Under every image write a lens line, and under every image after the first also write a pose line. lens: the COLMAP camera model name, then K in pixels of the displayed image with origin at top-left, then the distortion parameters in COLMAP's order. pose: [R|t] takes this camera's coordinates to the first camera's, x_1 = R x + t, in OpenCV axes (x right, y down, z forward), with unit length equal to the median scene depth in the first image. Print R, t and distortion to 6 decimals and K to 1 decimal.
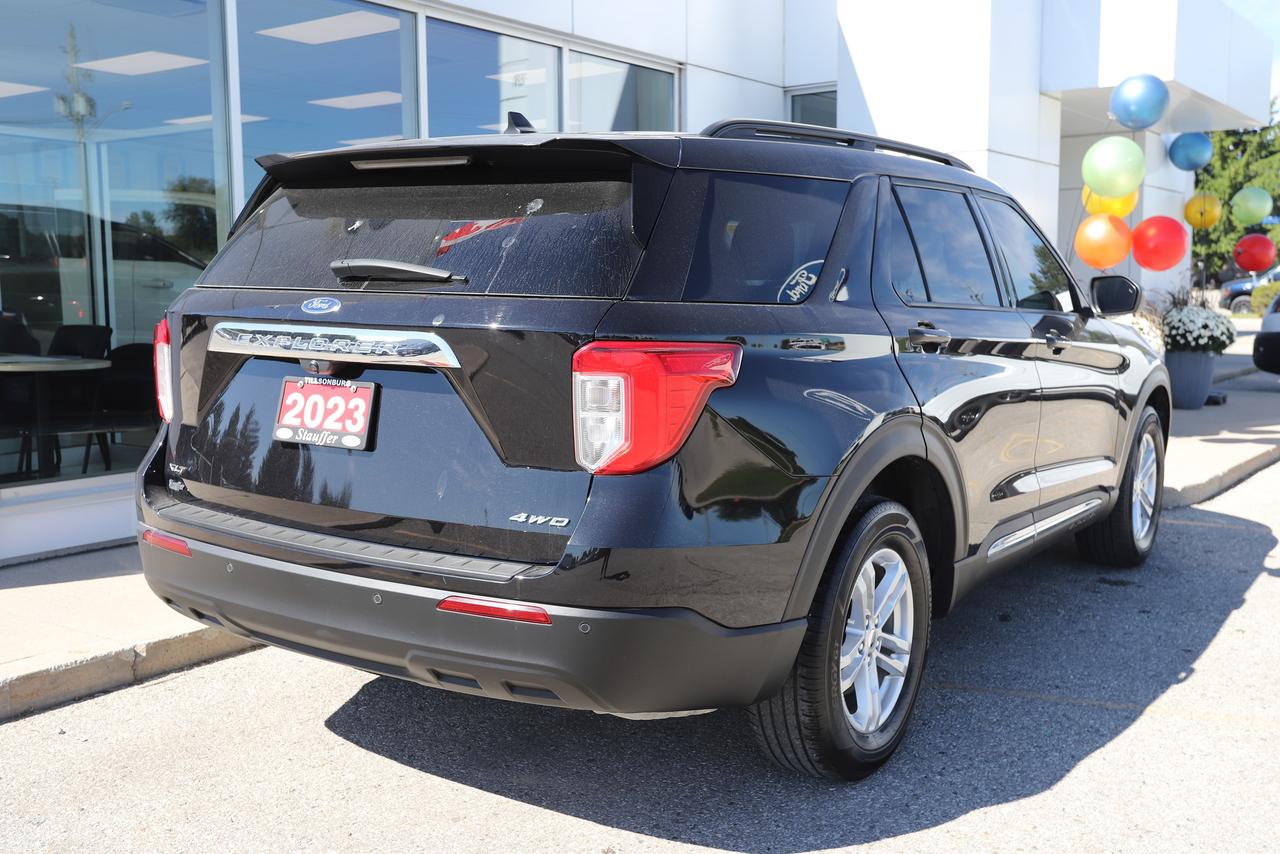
lens RADIAL K [[1302.8, 0, 640.0], [0, 1302.8, 427.0], [0, 0, 1]] dist [-0.012824, 0.126660]
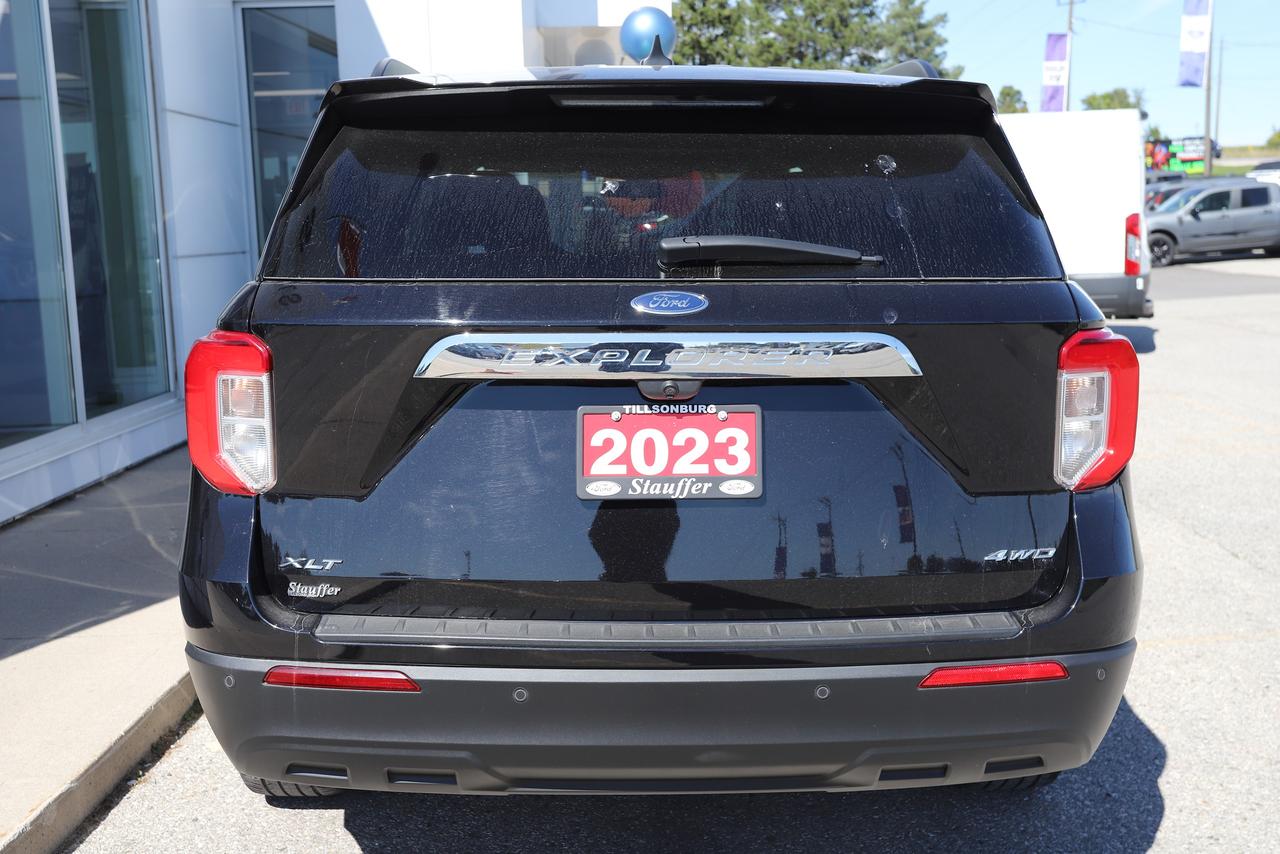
lens RADIAL K [[1412.1, 0, 640.0], [0, 1412.1, 427.0], [0, 0, 1]] dist [0.083169, 0.008469]
pose [[0.799224, -0.097257, 0.593113, -0.713997], [0.077498, 0.995259, 0.058771, -0.071838], [-0.596017, -0.001006, 0.802972, 0.386002]]
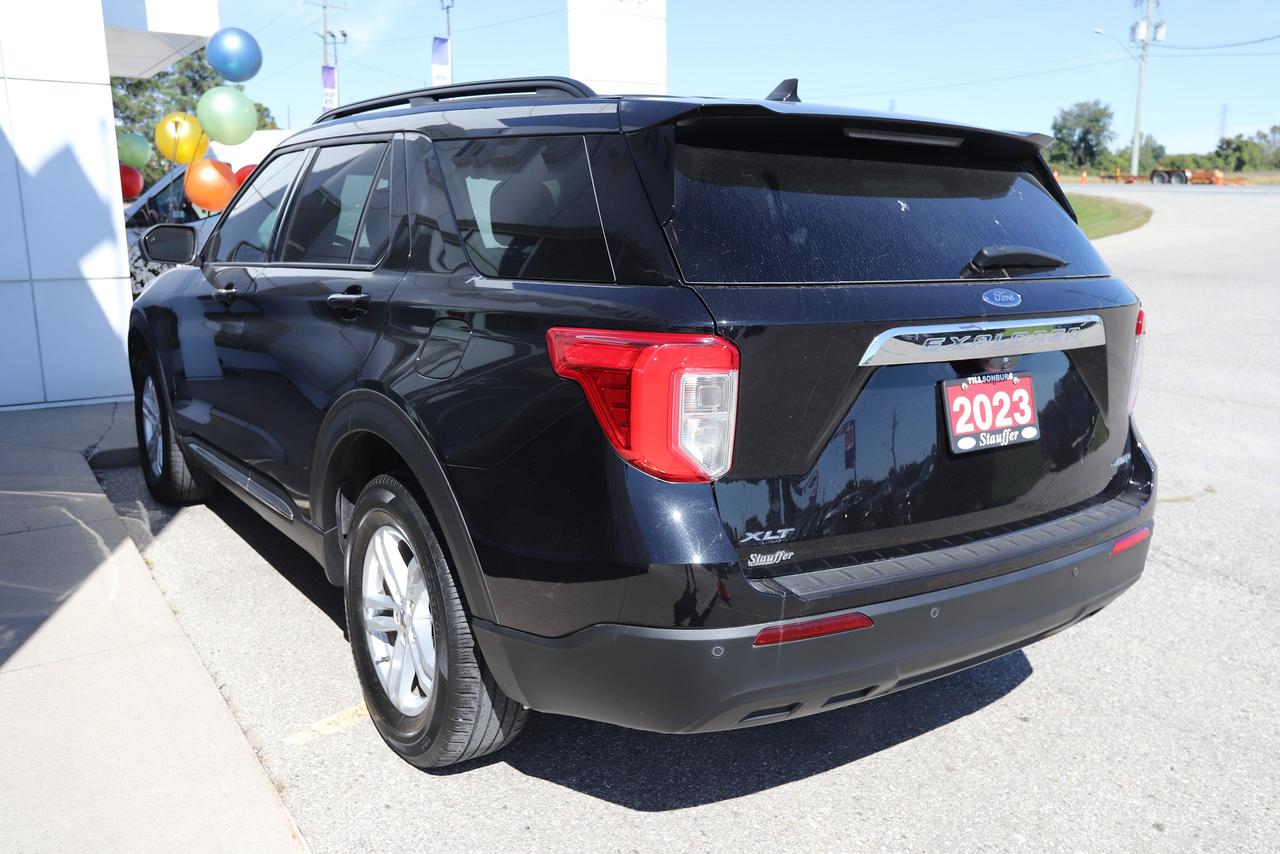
lens RADIAL K [[1091.4, 0, 715.9], [0, 1091.4, 426.7], [0, 0, 1]] dist [-0.002999, -0.005610]
pose [[0.298772, -0.181216, 0.936961, -1.043206], [0.092568, 0.982679, 0.160541, -0.145227], [-0.949824, 0.038768, 0.310372, 0.944550]]
